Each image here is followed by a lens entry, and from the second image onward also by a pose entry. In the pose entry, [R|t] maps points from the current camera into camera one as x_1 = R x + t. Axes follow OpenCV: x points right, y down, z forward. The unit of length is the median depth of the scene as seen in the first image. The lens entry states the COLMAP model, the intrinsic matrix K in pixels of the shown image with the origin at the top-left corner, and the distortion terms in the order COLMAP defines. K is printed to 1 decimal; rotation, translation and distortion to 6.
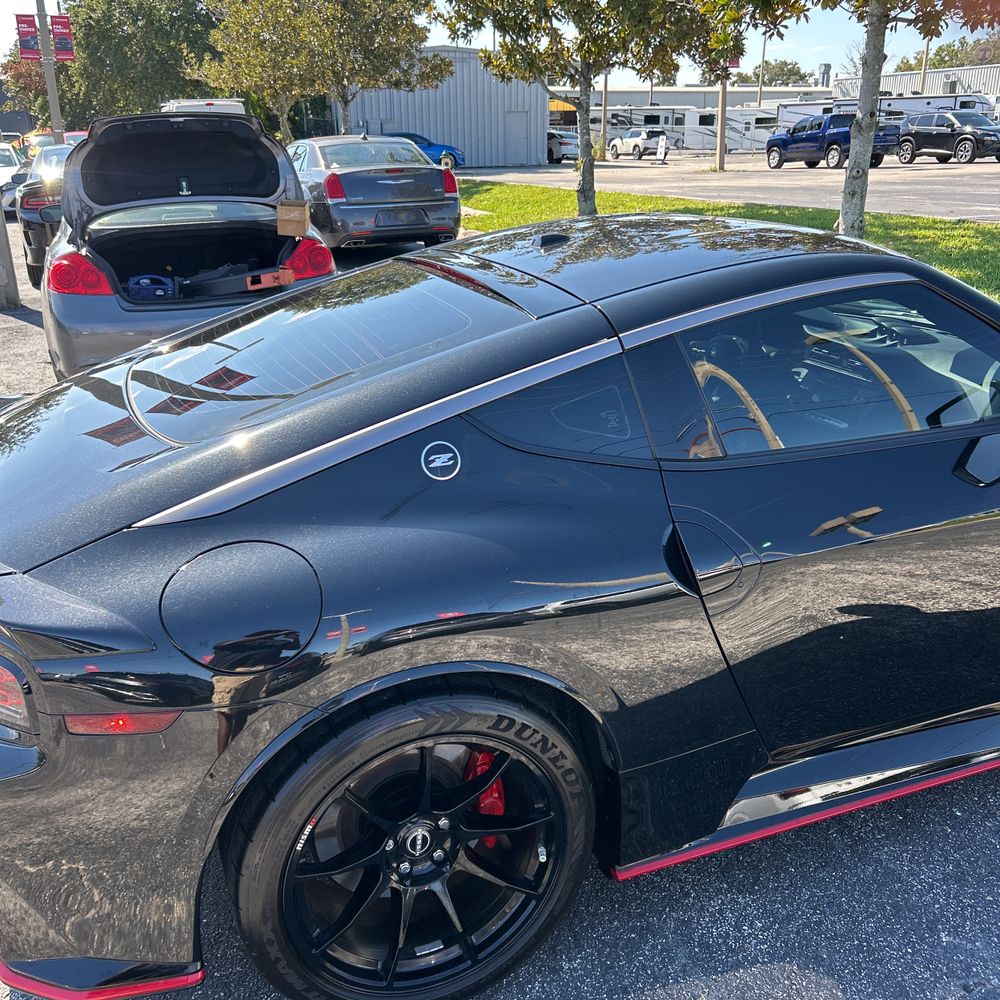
lens RADIAL K [[1017.1, 0, 497.9], [0, 1017.1, 489.3], [0, 0, 1]] dist [-0.002242, 0.016859]
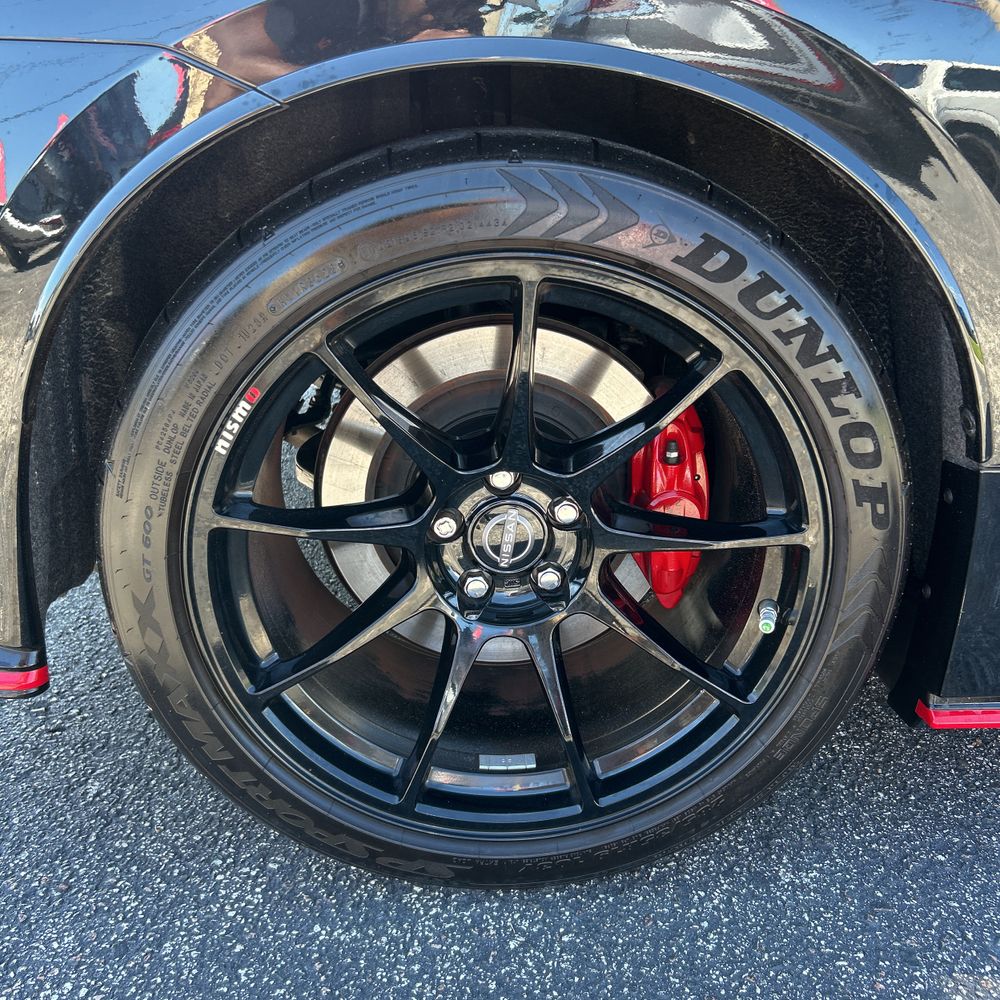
lens RADIAL K [[998.7, 0, 501.3], [0, 998.7, 478.6], [0, 0, 1]] dist [-0.005664, -0.016048]
pose [[0.942662, 0.152287, -0.296981, 0.008746], [-0.137530, 0.988014, 0.070094, 0.045628], [0.304096, -0.025231, 0.952307, 0.087559]]
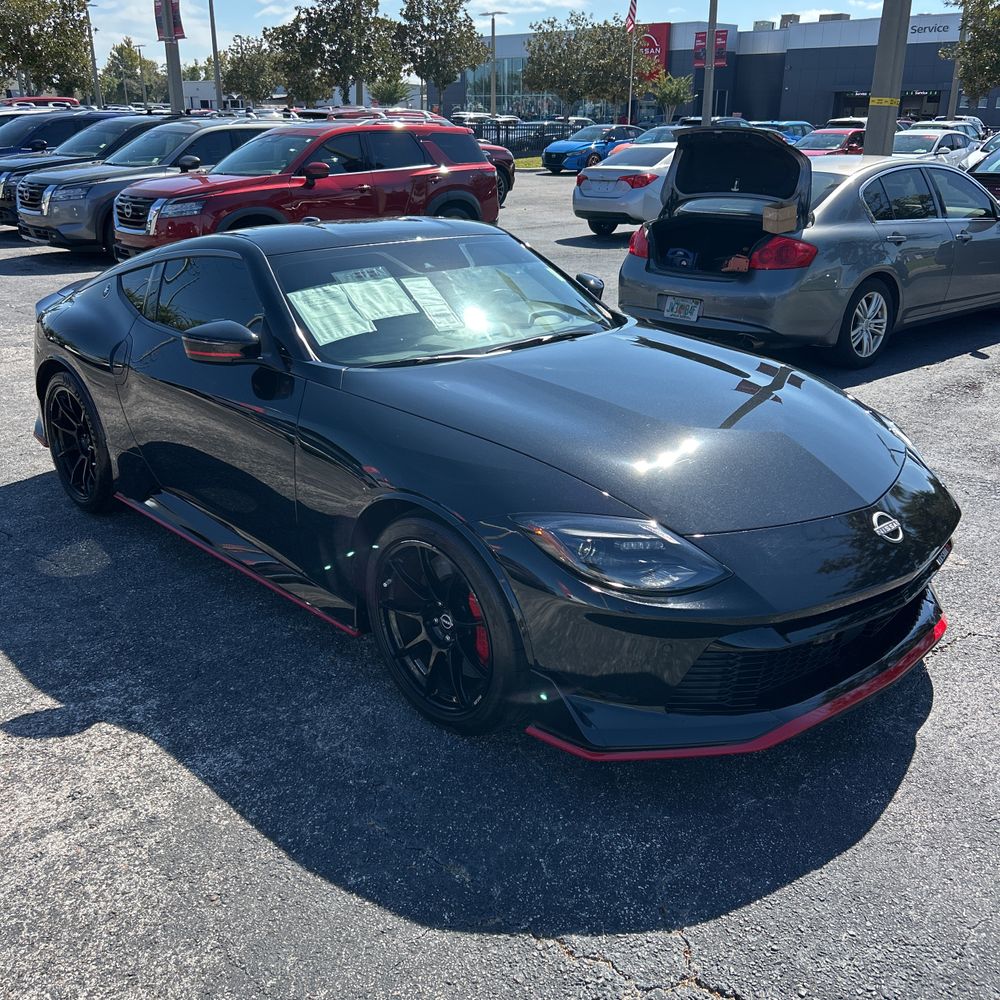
lens RADIAL K [[1027.7, 0, 500.0], [0, 1027.7, 500.0], [0, 0, 1]] dist [-0.010792, 0.031332]
pose [[0.369950, 0.337802, -0.865463, 0.407479], [-0.314777, 0.922032, 0.225327, -0.065736], [0.874101, 0.189069, 0.447438, 0.124383]]
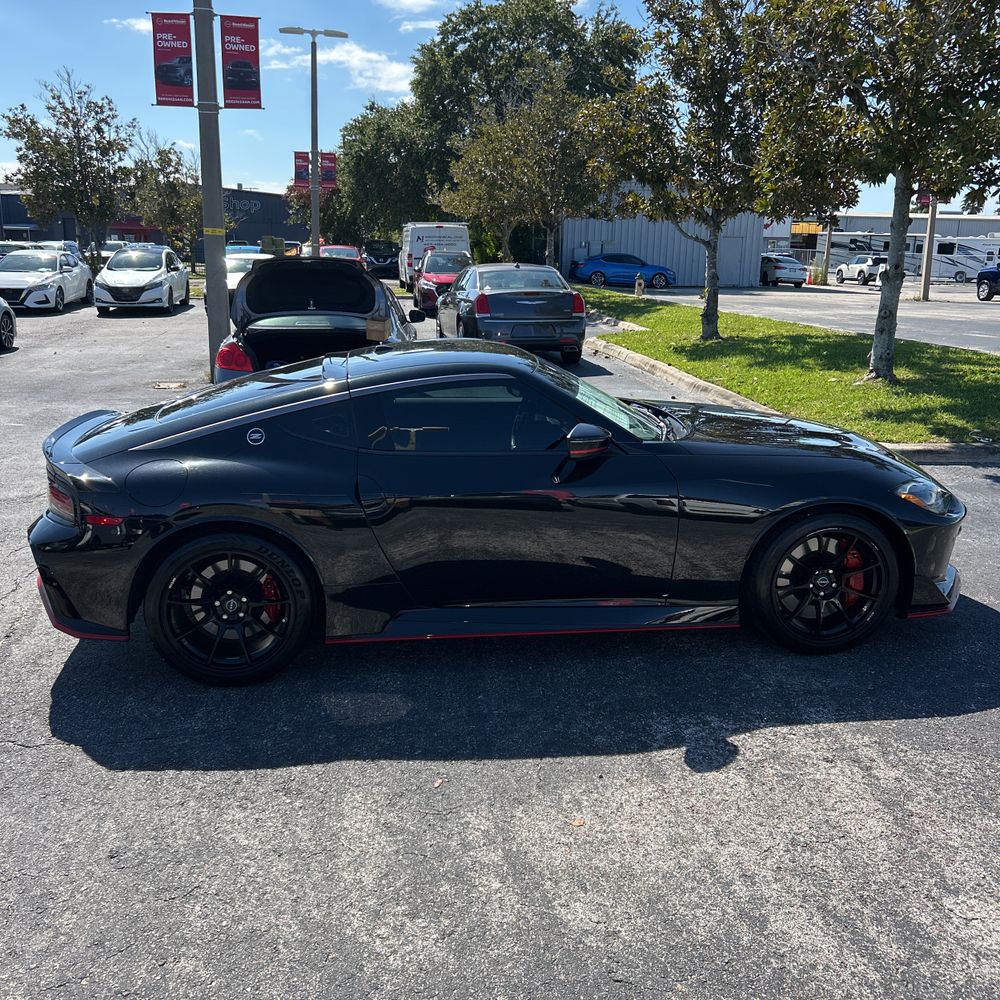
lens RADIAL K [[1005.9, 0, 497.9], [0, 1005.9, 497.4], [0, 0, 1]] dist [0.017300, -0.017066]
pose [[0.970388, 0.087800, -0.225028, 0.156143], [-0.108505, 0.990763, -0.081340, 0.036247], [0.215808, 0.103348, 0.970951, -0.170819]]
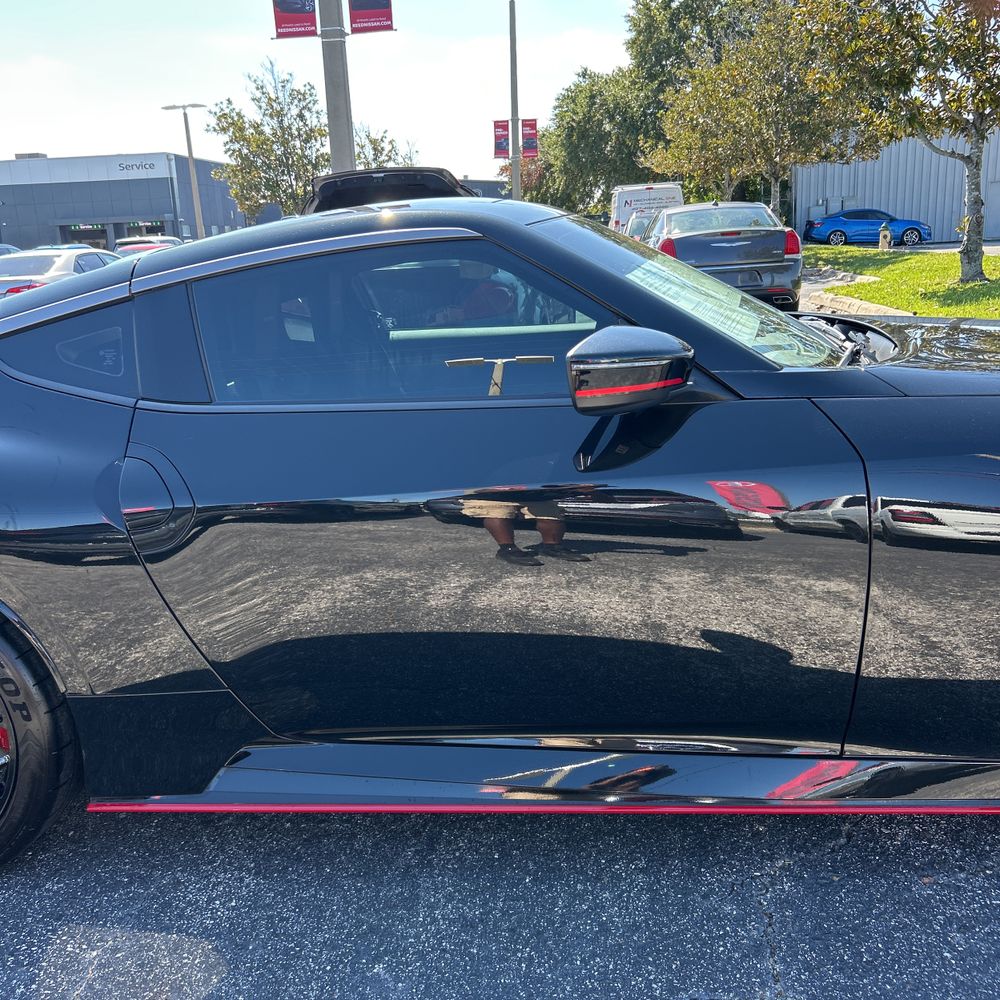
lens RADIAL K [[1012.2, 0, 498.1], [0, 1012.2, 485.5], [0, 0, 1]] dist [0.019584, -0.021098]
pose [[0.892821, 0.078566, -0.443506, 0.154769], [-0.114841, 0.991833, -0.055486, 0.011911], [0.435524, 0.100472, 0.894552, 0.040253]]
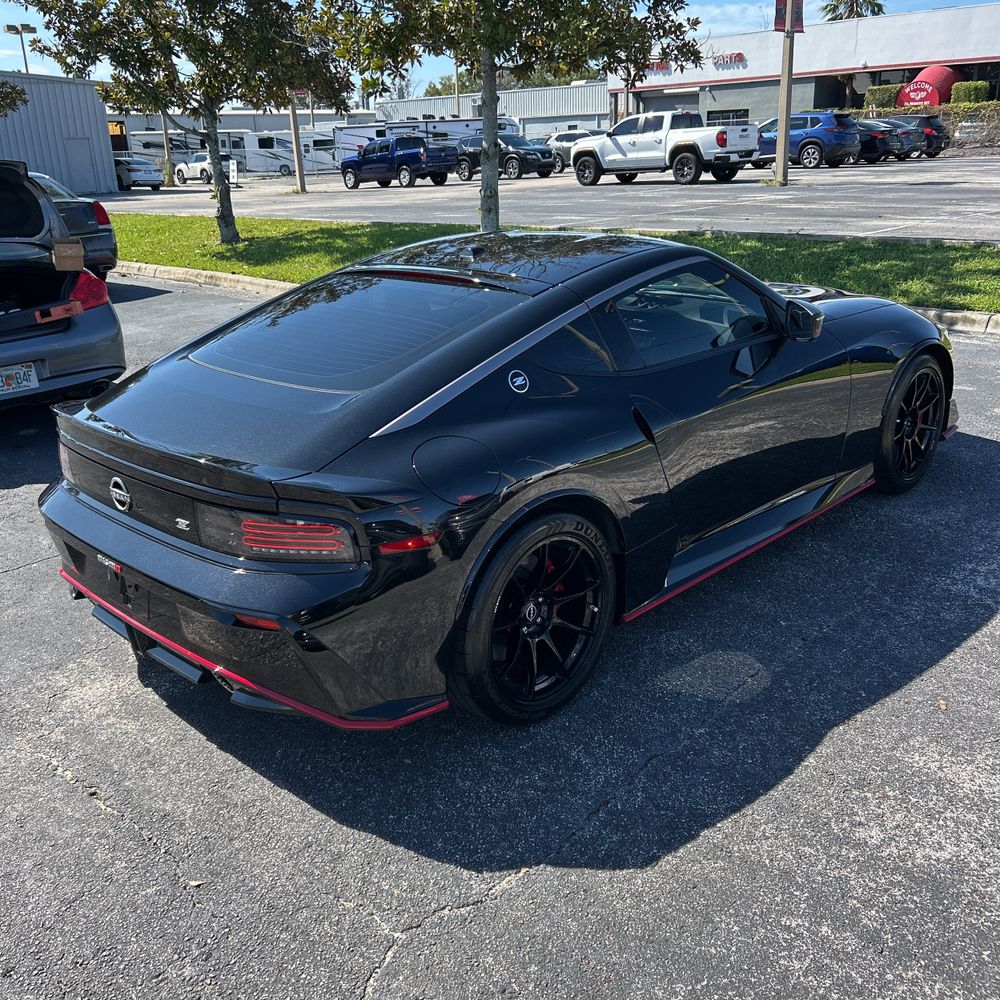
lens RADIAL K [[1005.9, 0, 497.9], [0, 1005.9, 497.4], [0, 0, 1]] dist [0.017300, -0.017066]
pose [[0.913760, -0.149946, 0.377570, -0.114971], [0.153223, 0.987957, 0.021535, 0.018655], [-0.376252, 0.038175, 0.925730, -0.081296]]
